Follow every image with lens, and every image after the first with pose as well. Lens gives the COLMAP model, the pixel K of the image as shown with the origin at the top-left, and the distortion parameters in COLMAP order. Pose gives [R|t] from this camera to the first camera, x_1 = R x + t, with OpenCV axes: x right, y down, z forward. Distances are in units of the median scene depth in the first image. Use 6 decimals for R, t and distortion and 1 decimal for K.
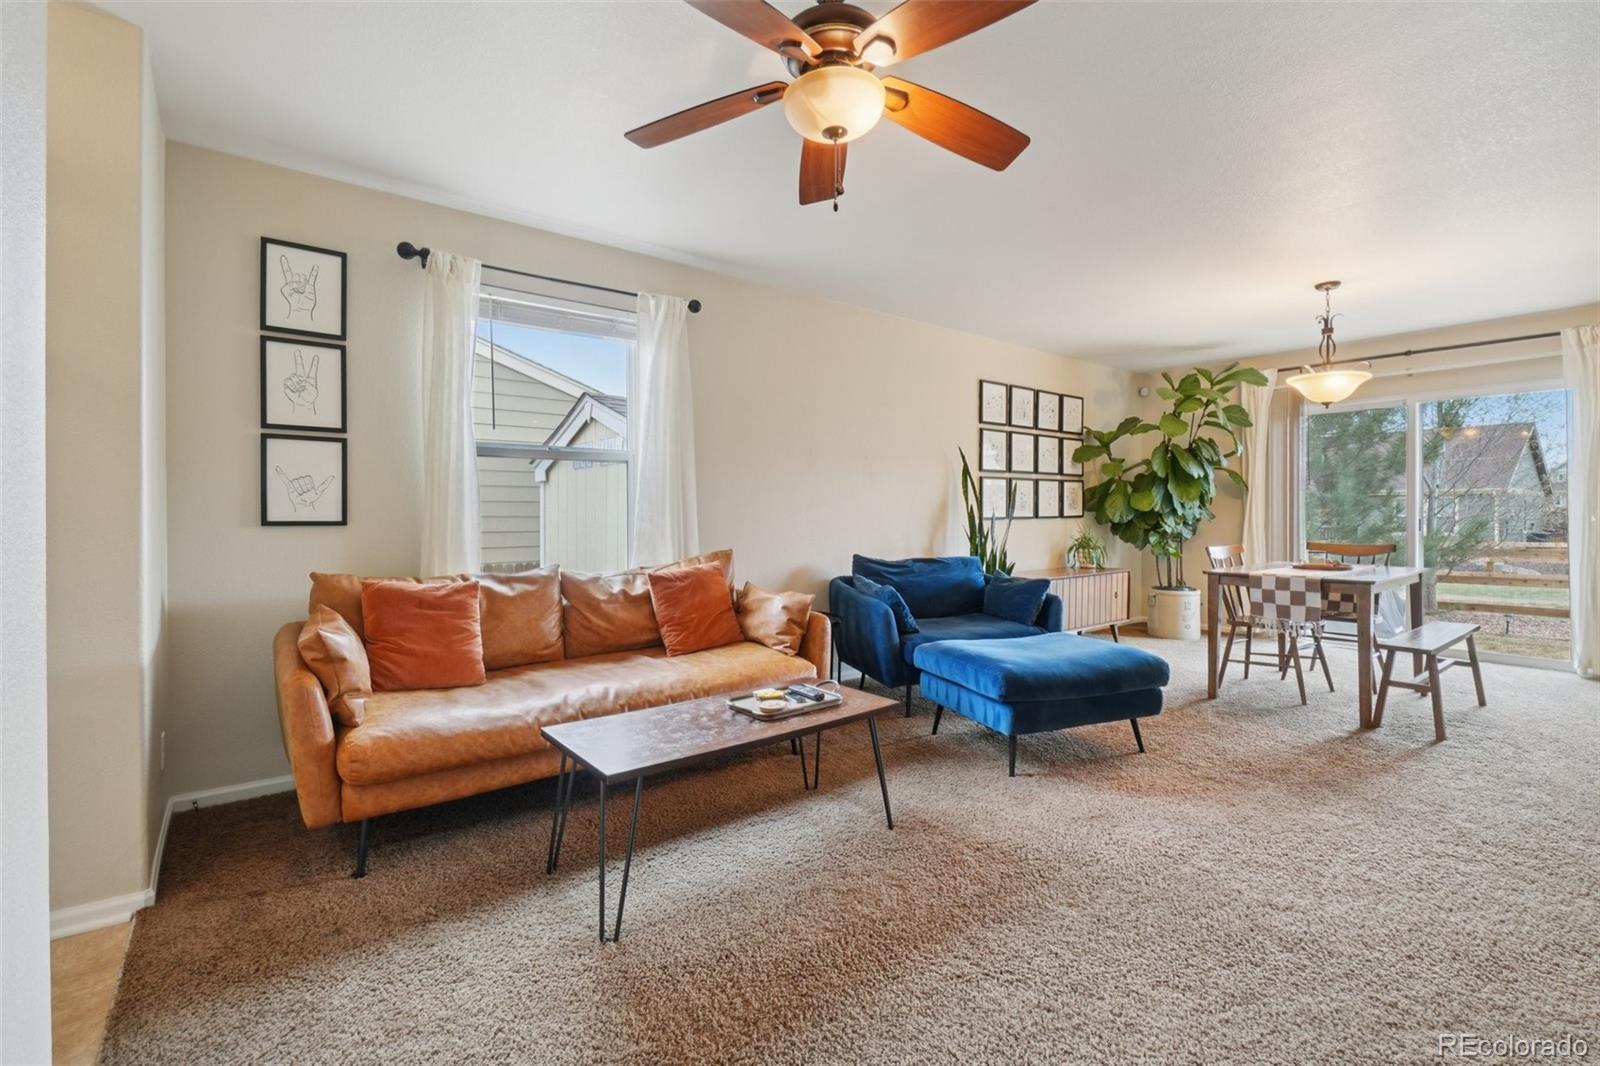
lens RADIAL K [[714.5, 0, 795.5], [0, 714.5, 515.0], [0, 0, 1]] dist [-0.001072, -0.000652]
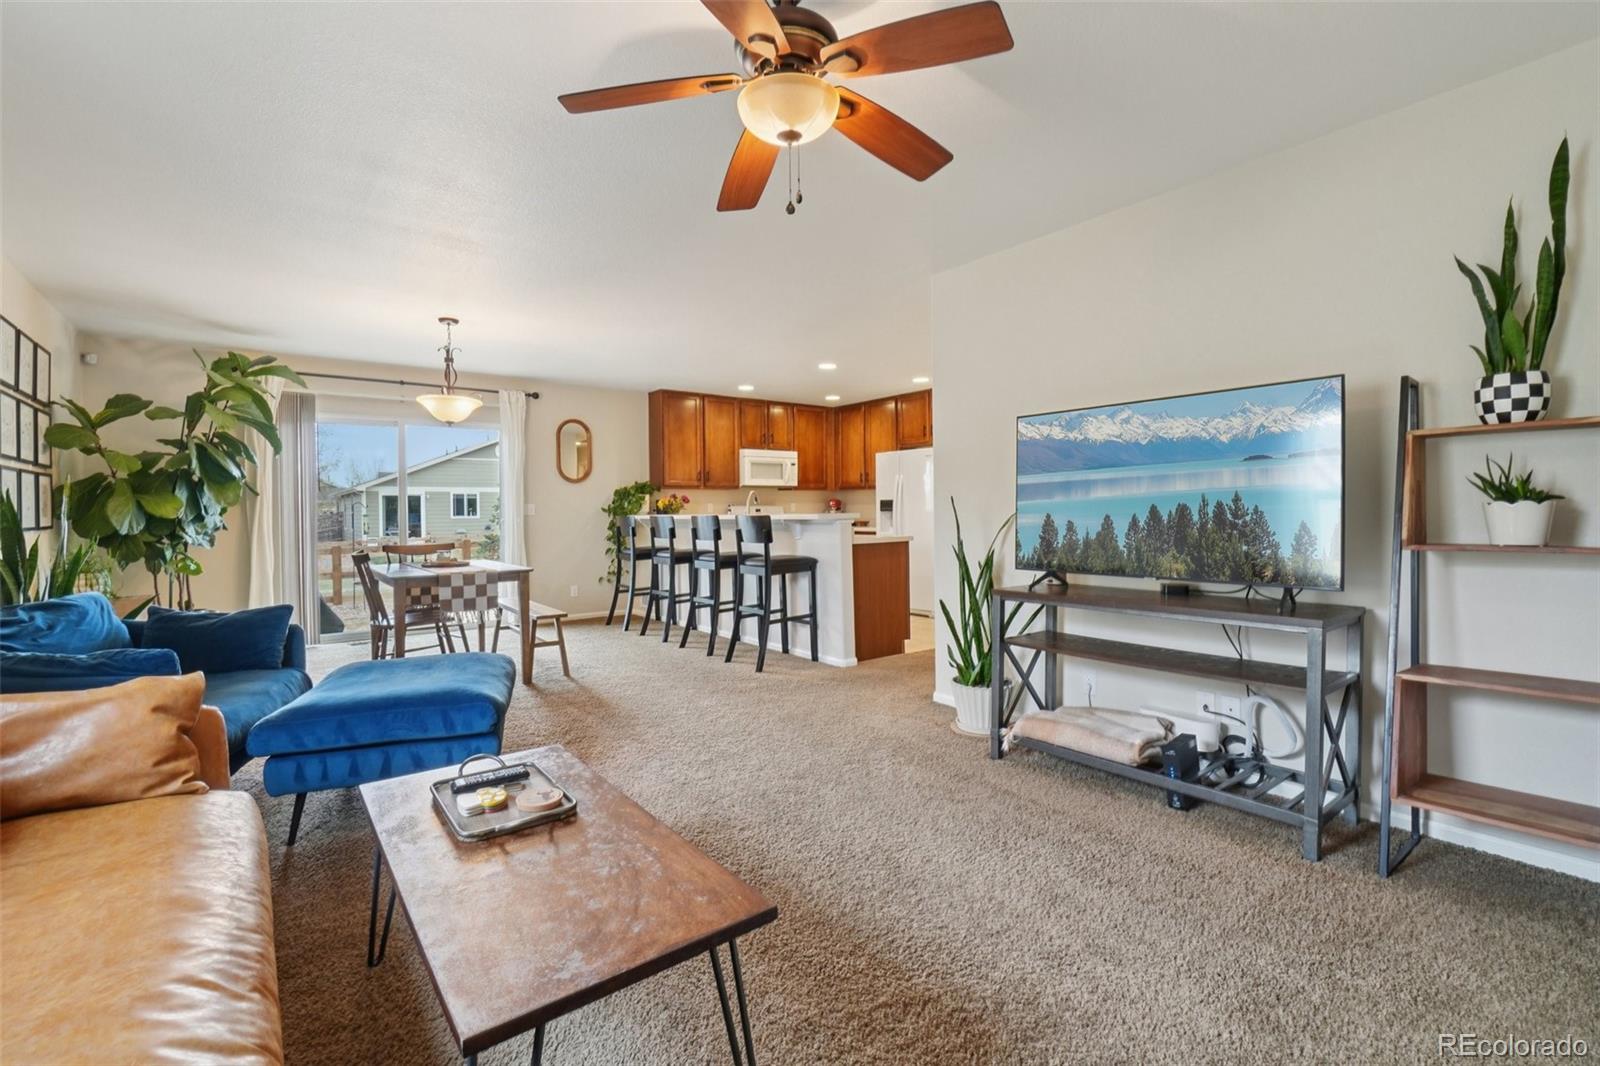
lens RADIAL K [[714.5, 0, 795.5], [0, 714.5, 515.0], [0, 0, 1]] dist [-0.001072, -0.000652]
pose [[0.015106, -0.003351, 0.999880, -0.293919], [0.014998, 0.999883, 0.003125, -0.001306], [-0.999773, 0.014949, 0.015155, 0.308777]]
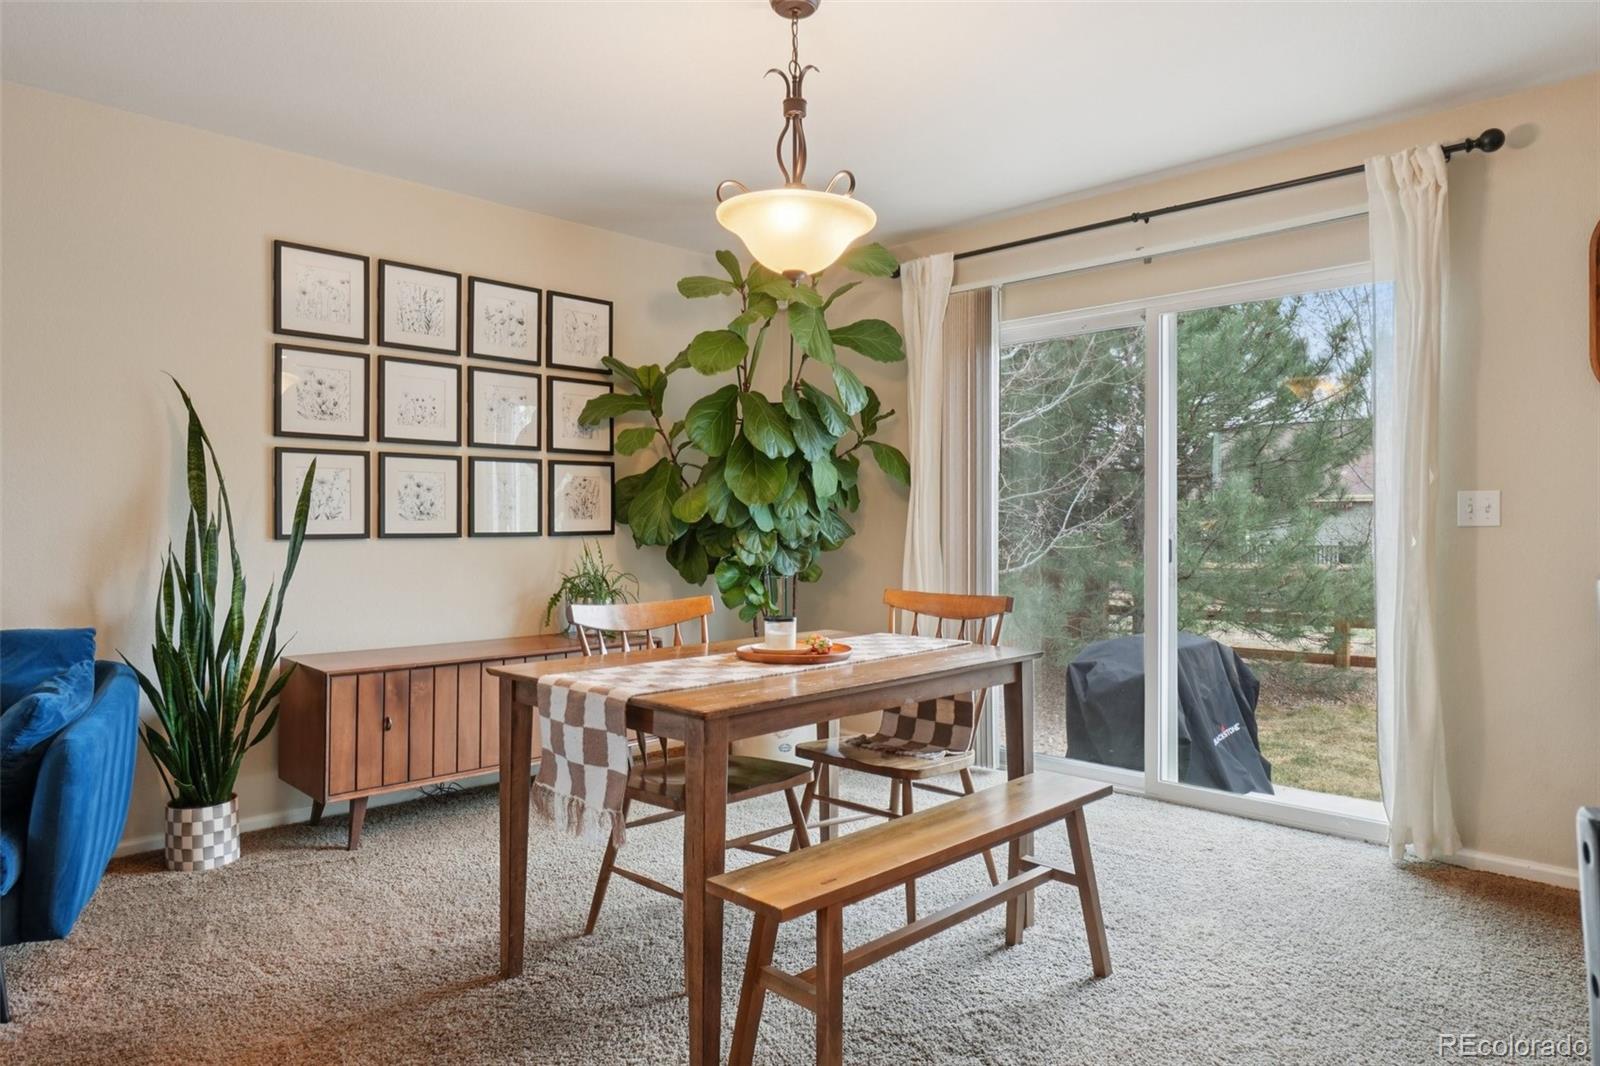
lens RADIAL K [[1007.5, 0, 796.7], [0, 1007.5, 529.8], [0, 0, 1]] dist [0.000732, 0.000210]
pose [[0.992698, 0.002781, 0.120592, 0.489809], [-0.003080, 0.999993, 0.002292, -0.002472], [-0.120585, -0.002647, 0.992700, 0.288562]]
